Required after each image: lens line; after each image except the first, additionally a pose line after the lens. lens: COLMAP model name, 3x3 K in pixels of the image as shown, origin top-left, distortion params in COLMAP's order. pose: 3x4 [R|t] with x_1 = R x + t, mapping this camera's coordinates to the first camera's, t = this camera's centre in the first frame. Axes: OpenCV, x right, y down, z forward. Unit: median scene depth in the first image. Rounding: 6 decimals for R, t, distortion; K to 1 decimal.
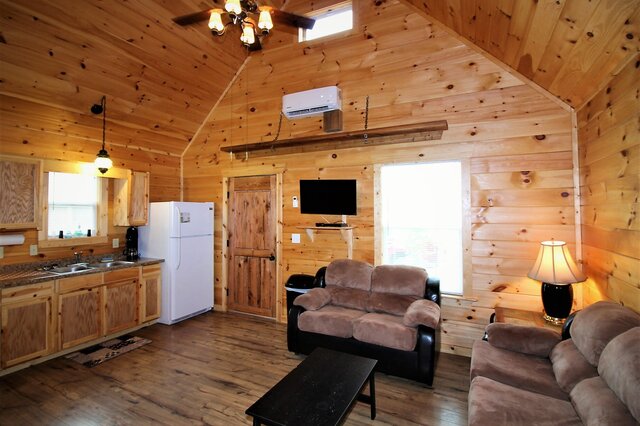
lens RADIAL K [[309.8, 0, 319.2], [0, 309.8, 202.1], [0, 0, 1]] dist [0.000276, -0.013830]
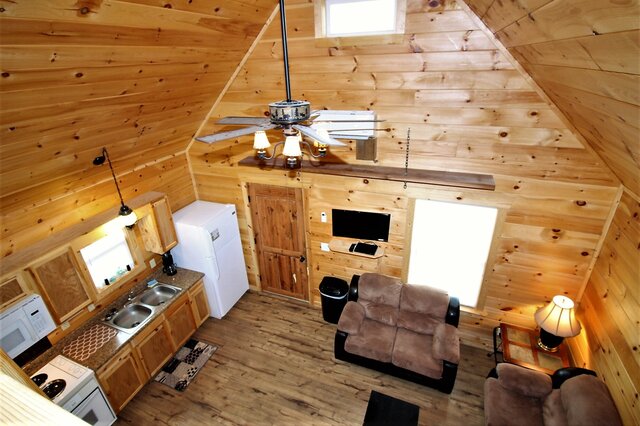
lens RADIAL K [[309.8, 0, 319.2], [0, 309.8, 202.1], [0, 0, 1]] dist [0.000276, -0.013830]
pose [[0.996025, -0.065647, 0.060199, -0.160623], [0.032088, 0.894942, 0.445028, -0.532319], [-0.083089, -0.441328, 0.893491, 0.123475]]
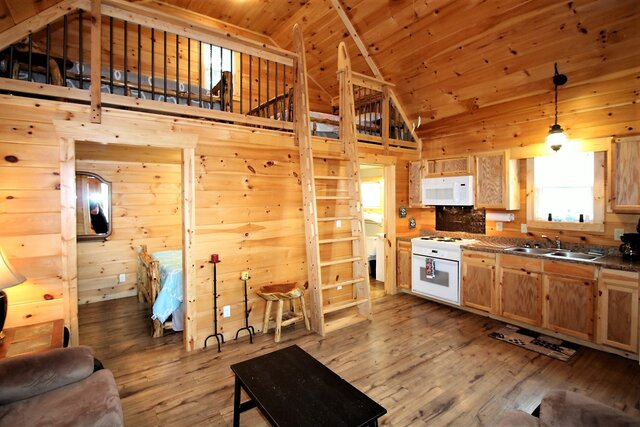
lens RADIAL K [[309.8, 0, 319.2], [0, 309.8, 202.6], [0, 0, 1]] dist [0.000276, -0.013830]
pose [[-0.466342, 0.015392, -0.884470, 0.381675], [0.032996, 0.999455, -0.000005, 0.030794], [0.883989, -0.029186, -0.466596, 0.748935]]
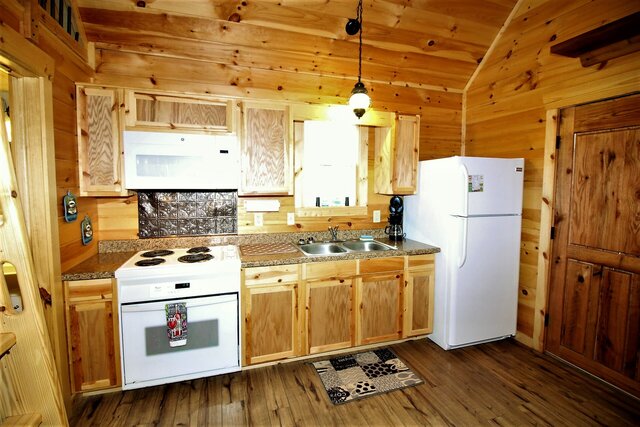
lens RADIAL K [[301.2, 0, 318.7], [0, 301.2, 202.8], [0, 0, 1]] dist [-0.000315, -0.013320]
pose [[0.695461, 0.055359, -0.716428, -0.248732], [0.012714, 0.995924, 0.089297, 0.034404], [0.718451, -0.071211, 0.691922, 0.419856]]
